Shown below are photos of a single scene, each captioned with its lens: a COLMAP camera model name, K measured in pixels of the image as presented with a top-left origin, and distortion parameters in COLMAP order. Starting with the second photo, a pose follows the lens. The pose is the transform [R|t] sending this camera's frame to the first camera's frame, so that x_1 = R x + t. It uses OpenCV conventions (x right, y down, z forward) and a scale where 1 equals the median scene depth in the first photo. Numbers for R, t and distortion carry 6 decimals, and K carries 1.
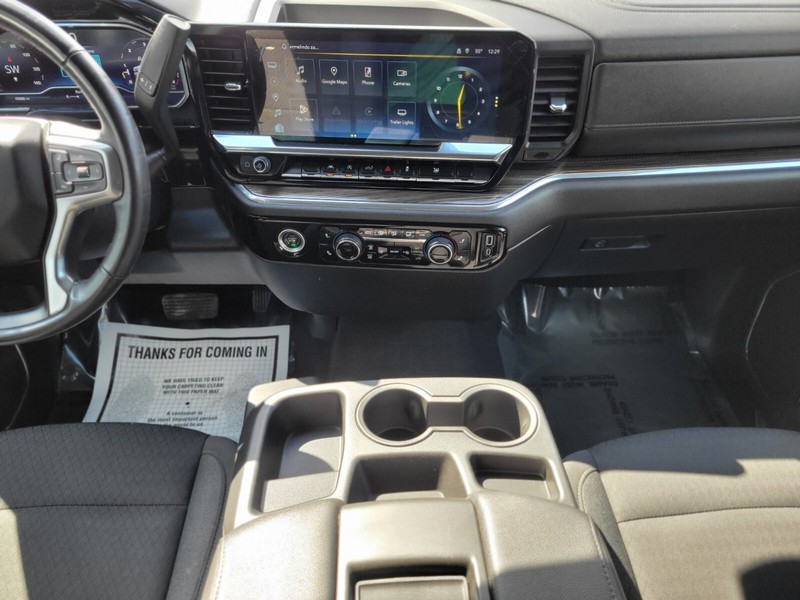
lens RADIAL K [[603.8, 0, 402.5], [0, 603.8, 303.4], [0, 0, 1]] dist [0.034380, -0.028270]
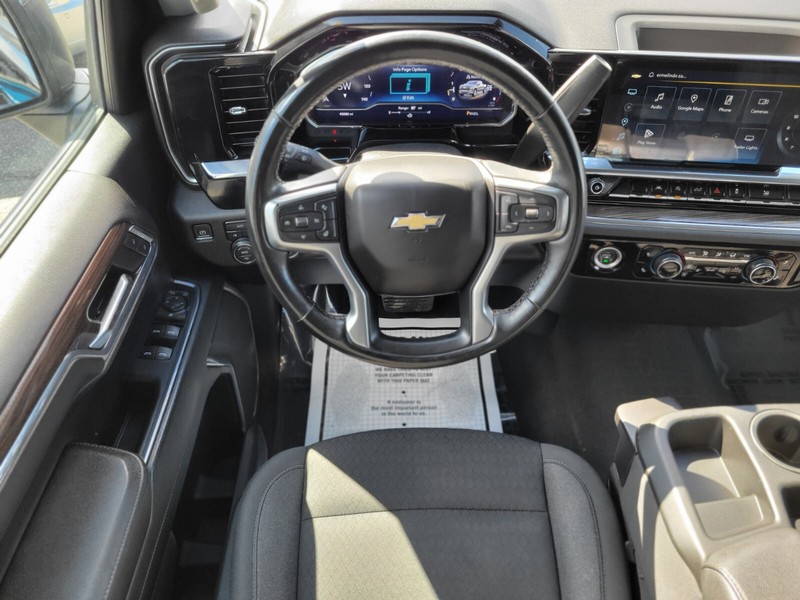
lens RADIAL K [[603.8, 0, 403.7], [0, 603.8, 307.1], [0, 0, 1]] dist [0.034380, -0.028270]
pose [[0.999816, 0.017497, -0.007818, -0.546318], [-0.016832, 0.996785, 0.078336, -0.099341], [0.009163, -0.078190, 0.996896, -0.045180]]
